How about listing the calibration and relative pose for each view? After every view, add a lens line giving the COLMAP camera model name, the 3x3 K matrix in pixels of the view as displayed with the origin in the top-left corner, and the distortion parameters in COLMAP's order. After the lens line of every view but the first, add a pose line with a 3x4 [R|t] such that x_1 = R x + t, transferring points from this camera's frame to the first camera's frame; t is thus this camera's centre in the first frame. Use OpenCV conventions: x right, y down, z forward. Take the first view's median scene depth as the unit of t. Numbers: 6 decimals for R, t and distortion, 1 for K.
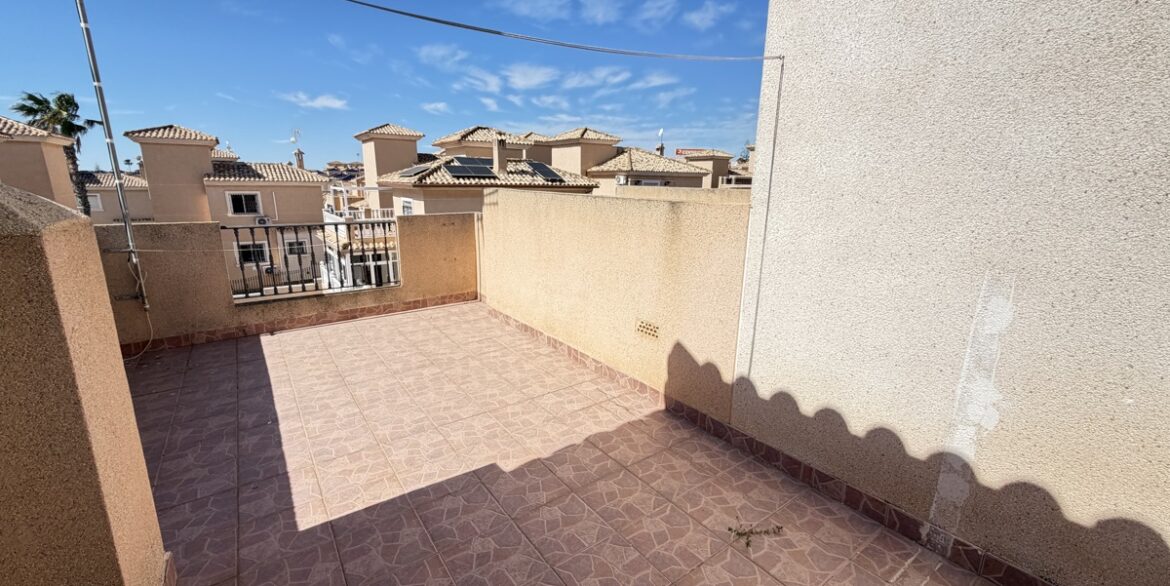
lens RADIAL K [[489.9, 0, 578.2], [0, 489.9, 281.1], [0, 0, 1]] dist [-0.003430, -0.000108]
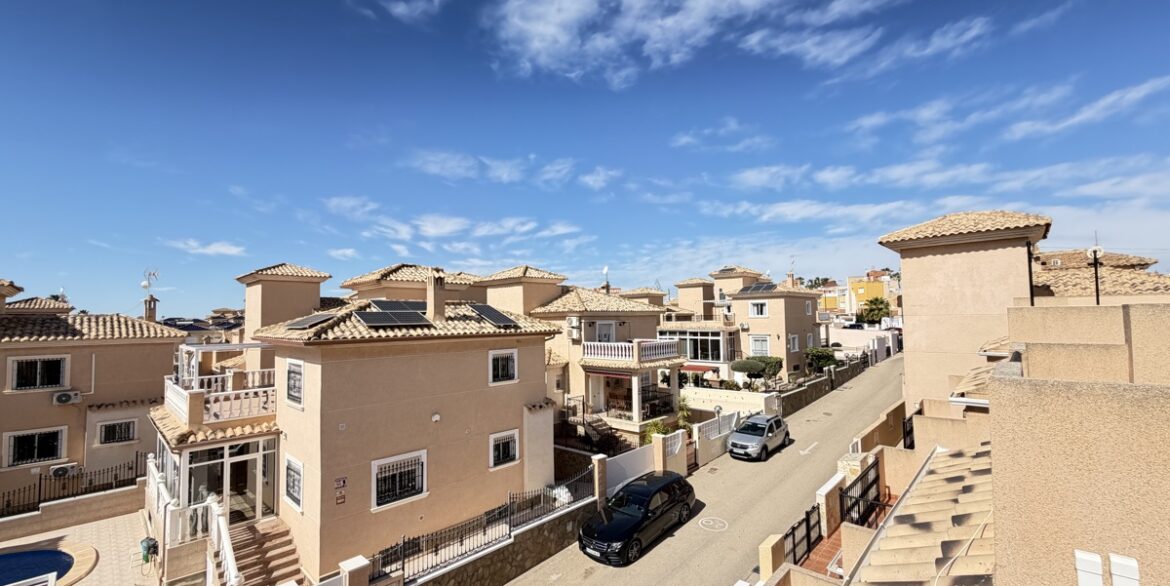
lens RADIAL K [[466.3, 0, 582.7], [0, 466.3, 294.7], [0, 0, 1]] dist [0.000733, -0.000069]
pose [[0.978851, -0.020996, 0.203495, -0.060067], [0.071374, 0.967264, -0.243528, -0.048885], [-0.191720, 0.252902, 0.948306, 0.193708]]
